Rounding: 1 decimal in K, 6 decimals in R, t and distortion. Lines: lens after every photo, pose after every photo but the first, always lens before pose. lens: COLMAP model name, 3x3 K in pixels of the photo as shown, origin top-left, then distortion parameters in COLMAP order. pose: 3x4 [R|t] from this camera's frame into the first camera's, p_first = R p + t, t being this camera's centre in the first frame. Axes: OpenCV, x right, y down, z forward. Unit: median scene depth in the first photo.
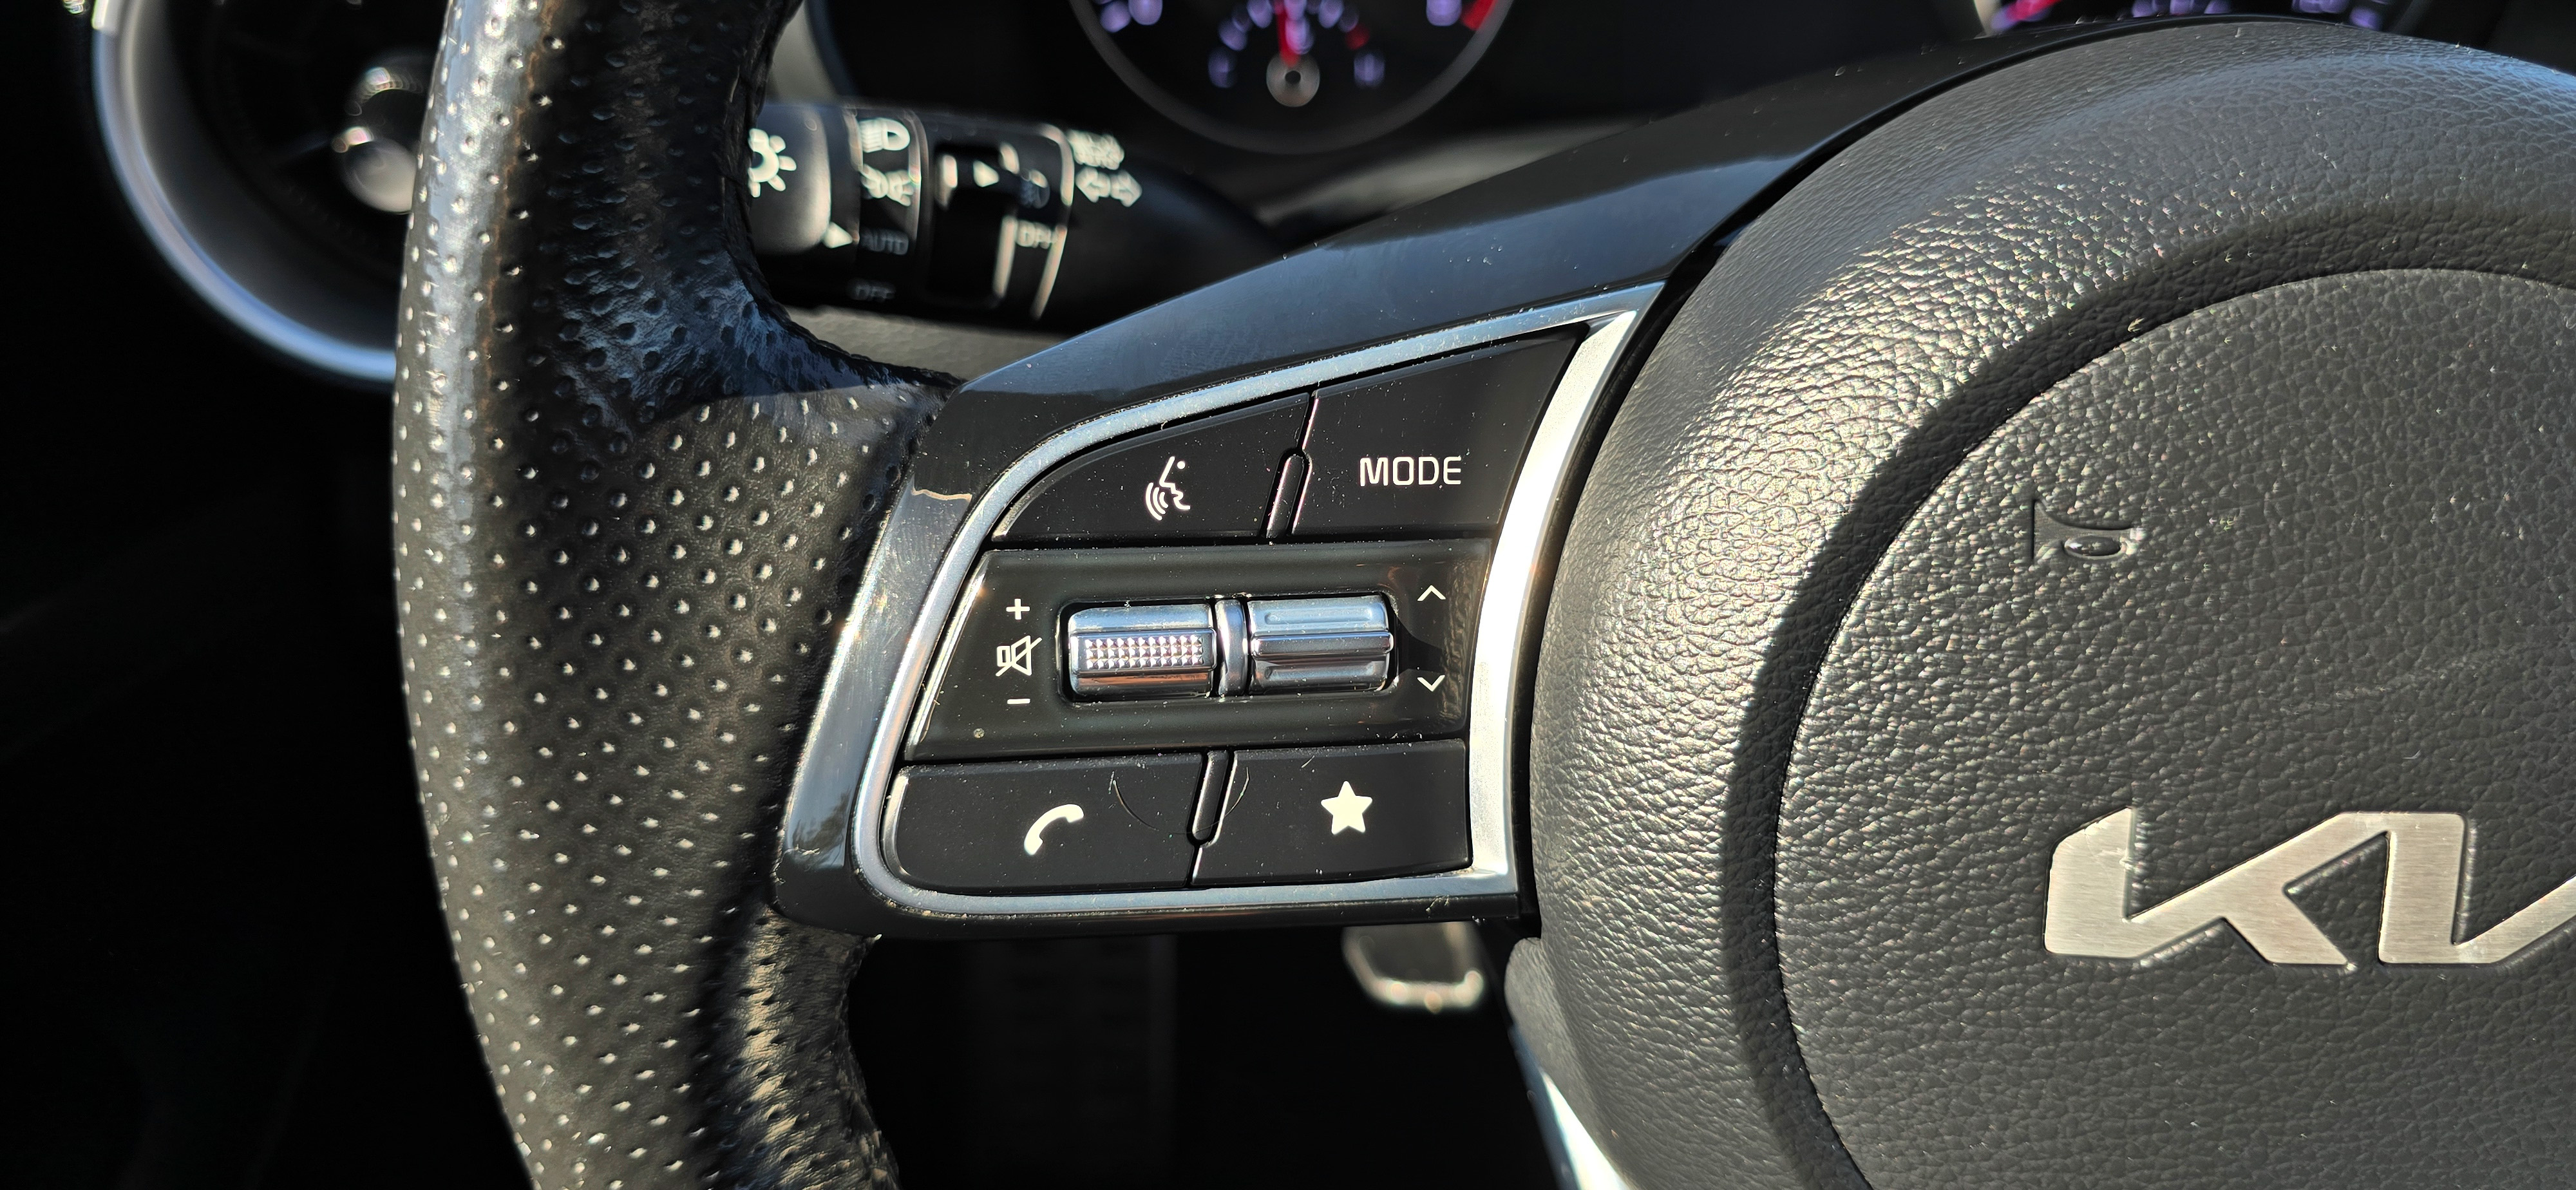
lens RADIAL K [[1782.2, 0, 1303.4], [0, 1782.2, 534.4], [0, 0, 1]] dist [0.016688, 0.000885]
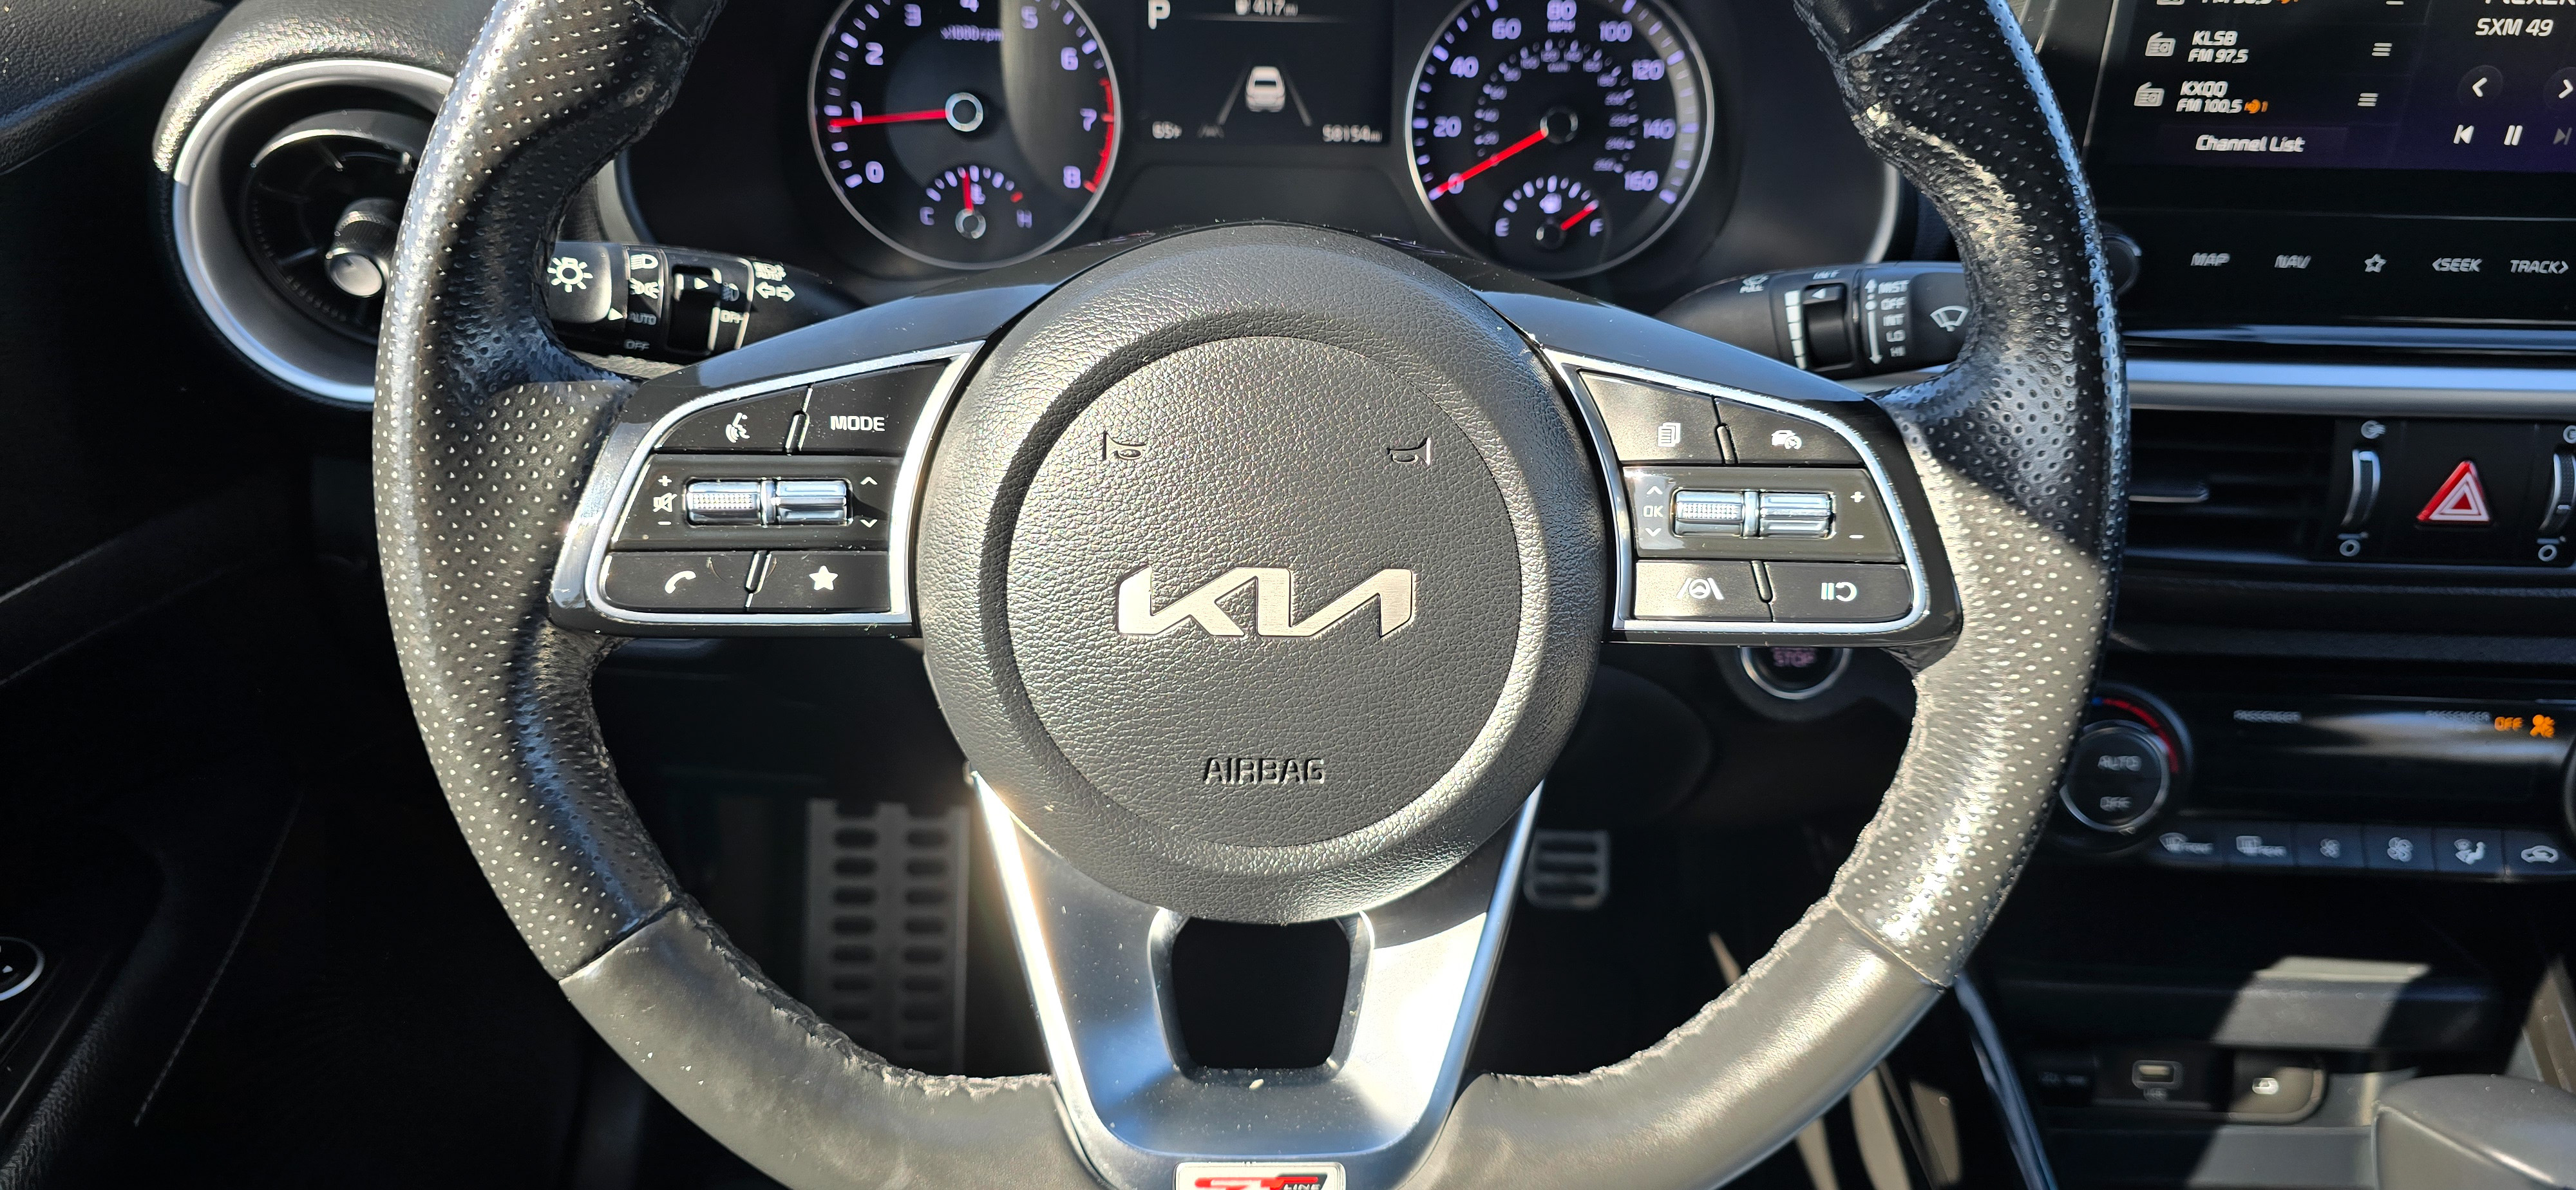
lens RADIAL K [[1717.7, 0, 1295.3], [0, 1717.7, 539.4], [0, 0, 1]] dist [0.046047, 0.000172]
pose [[0.999185, 0.009470, 0.039242, 0.521590], [-0.007444, 0.998648, -0.051452, 0.213398], [-0.039676, 0.051117, 0.997904, -1.129834]]
